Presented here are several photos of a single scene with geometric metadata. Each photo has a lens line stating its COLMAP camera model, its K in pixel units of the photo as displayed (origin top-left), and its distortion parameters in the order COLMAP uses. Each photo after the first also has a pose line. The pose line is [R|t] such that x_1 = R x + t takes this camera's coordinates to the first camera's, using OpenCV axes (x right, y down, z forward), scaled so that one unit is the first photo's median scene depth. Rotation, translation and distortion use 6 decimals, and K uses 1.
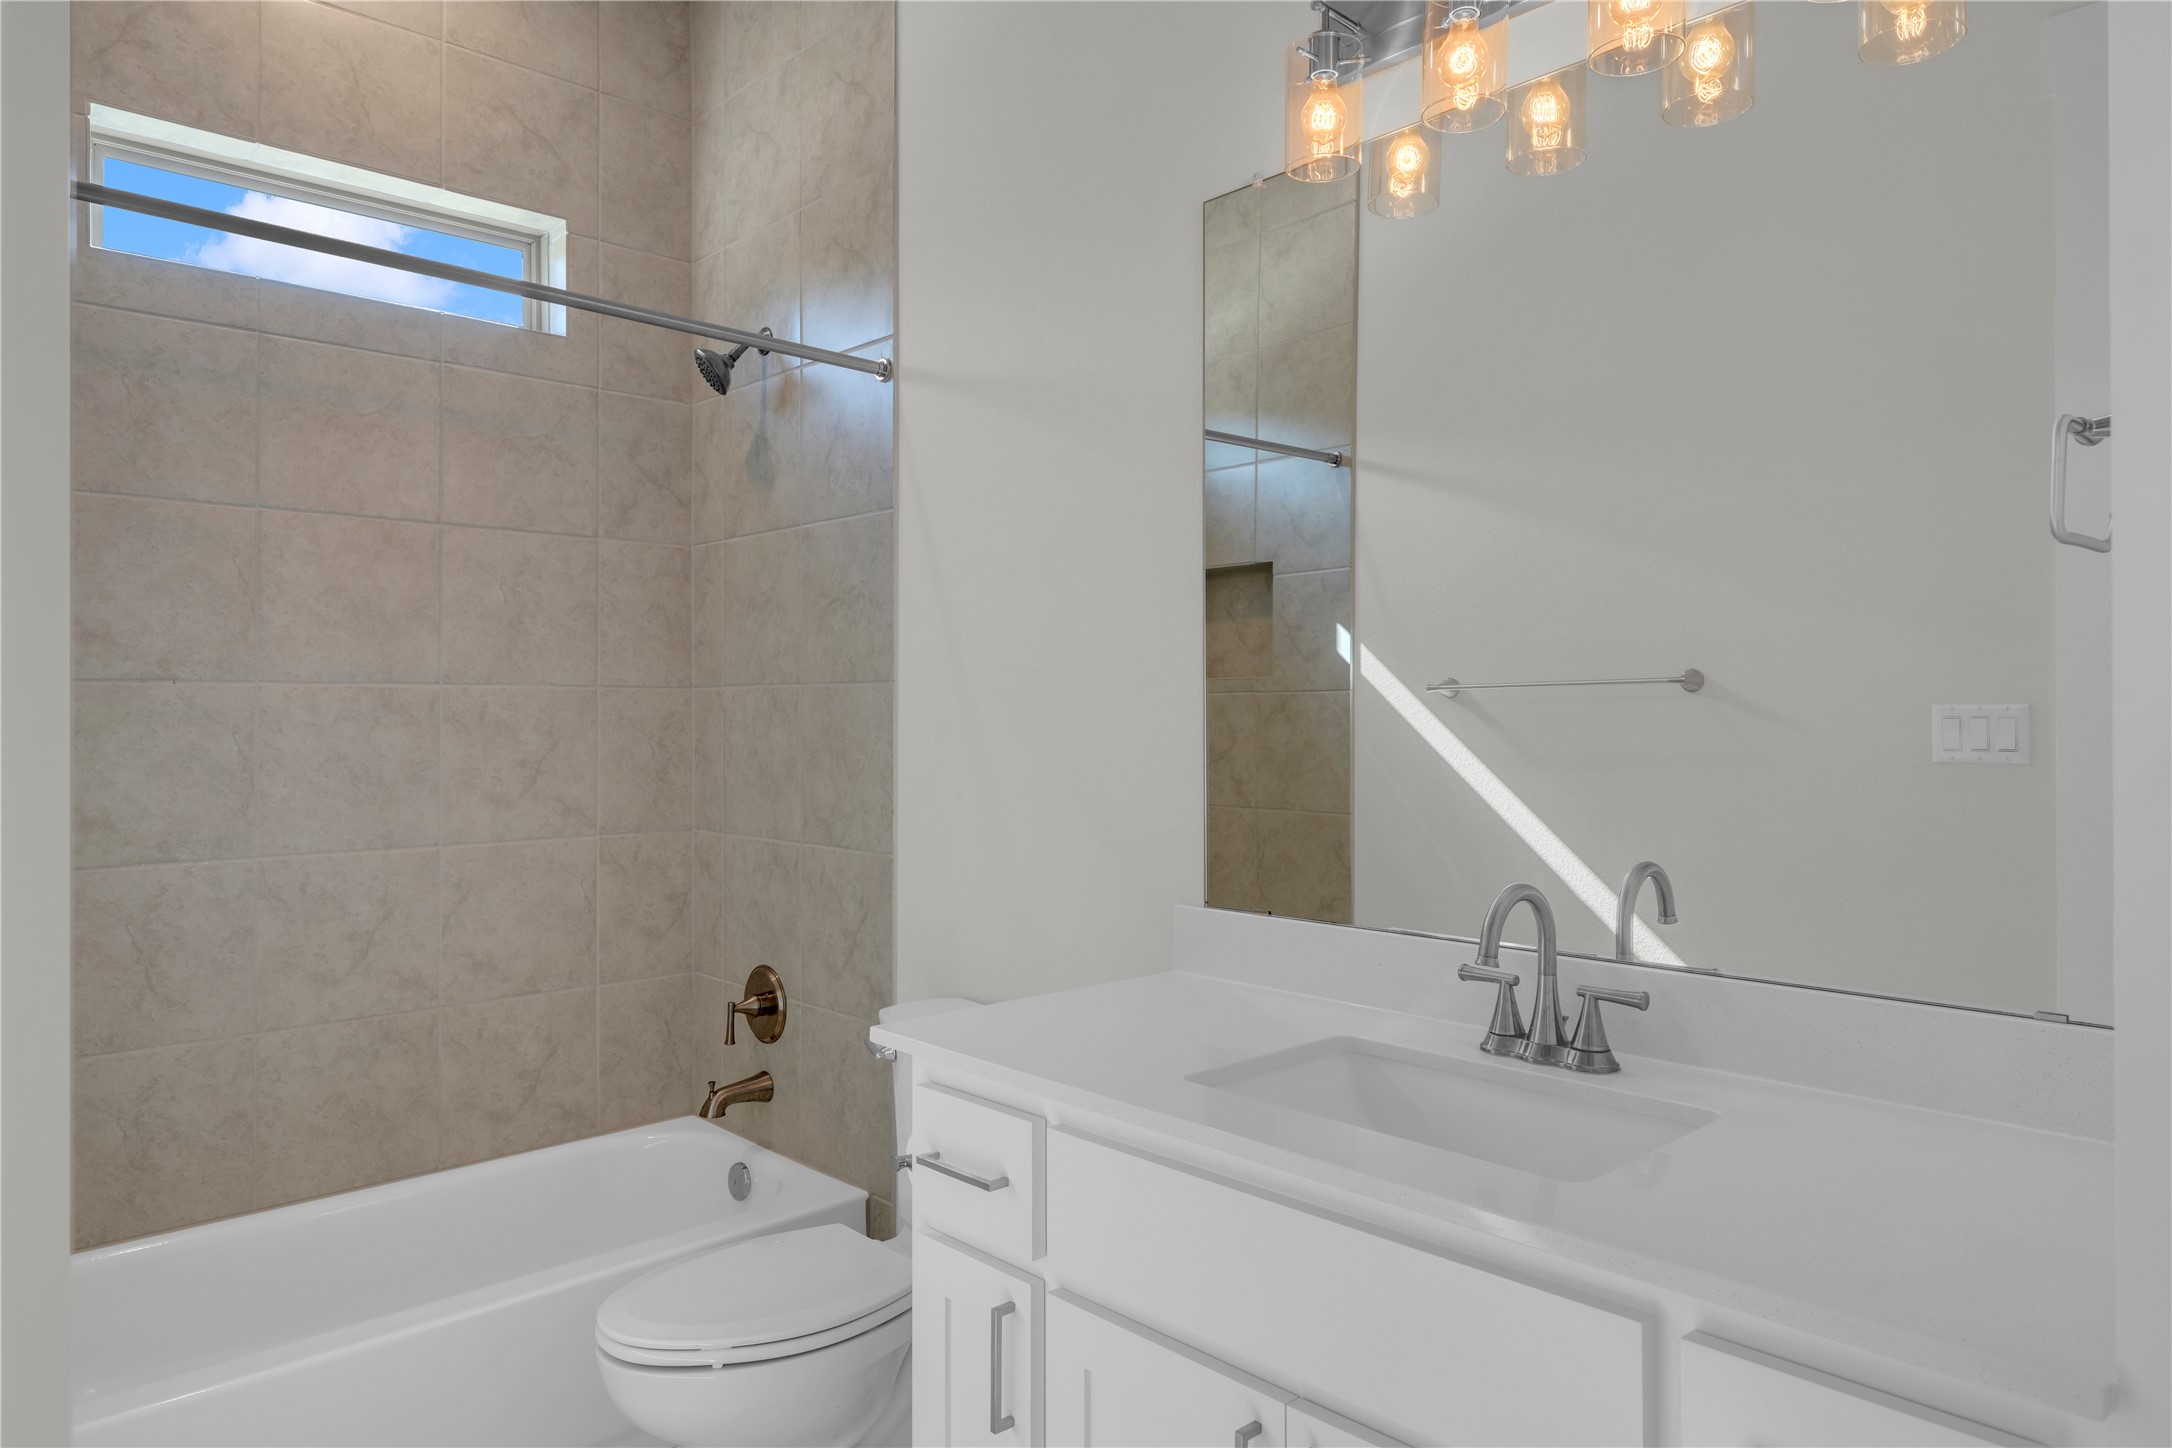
lens RADIAL K [[1245.4, 0, 1086.0], [0, 1245.4, 724.0], [0, 0, 1]] dist [-0.012413, -0.001143]
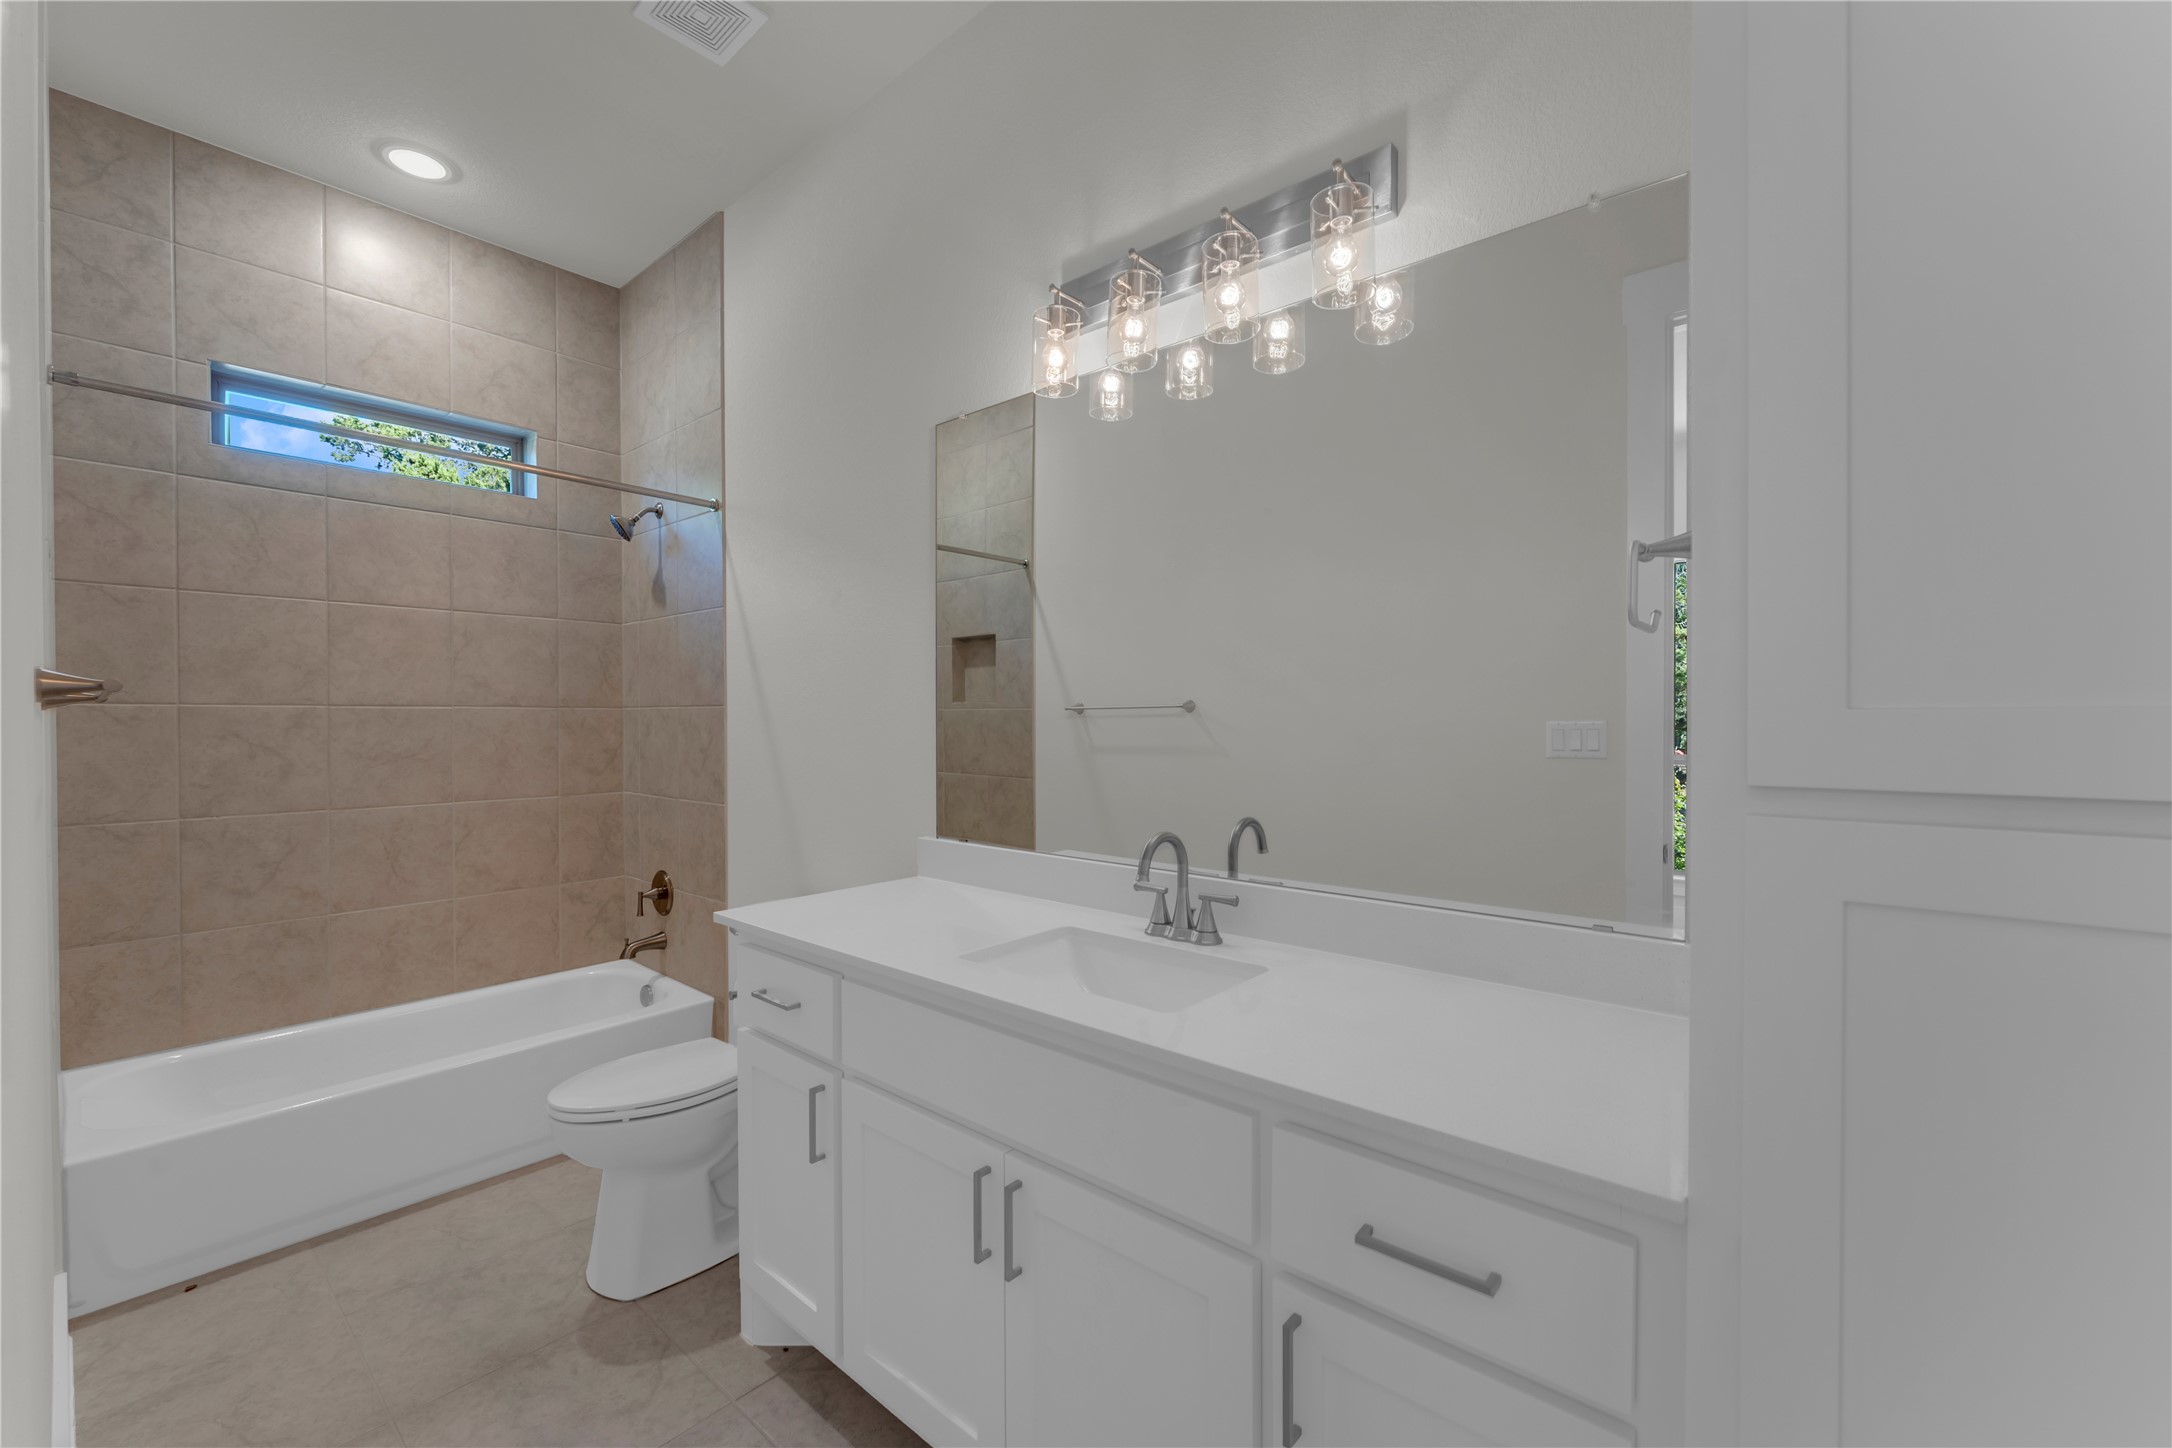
lens RADIAL K [[866.0, 0, 1078.2], [0, 866.0, 716.7], [0, 0, 1]] dist [-0.000208, -0.000025]
pose [[0.997233, 0.005734, 0.074122, 0.147891], [-0.004546, 0.999859, -0.016192, -0.001934], [-0.074204, 0.015810, 0.997118, -0.132906]]
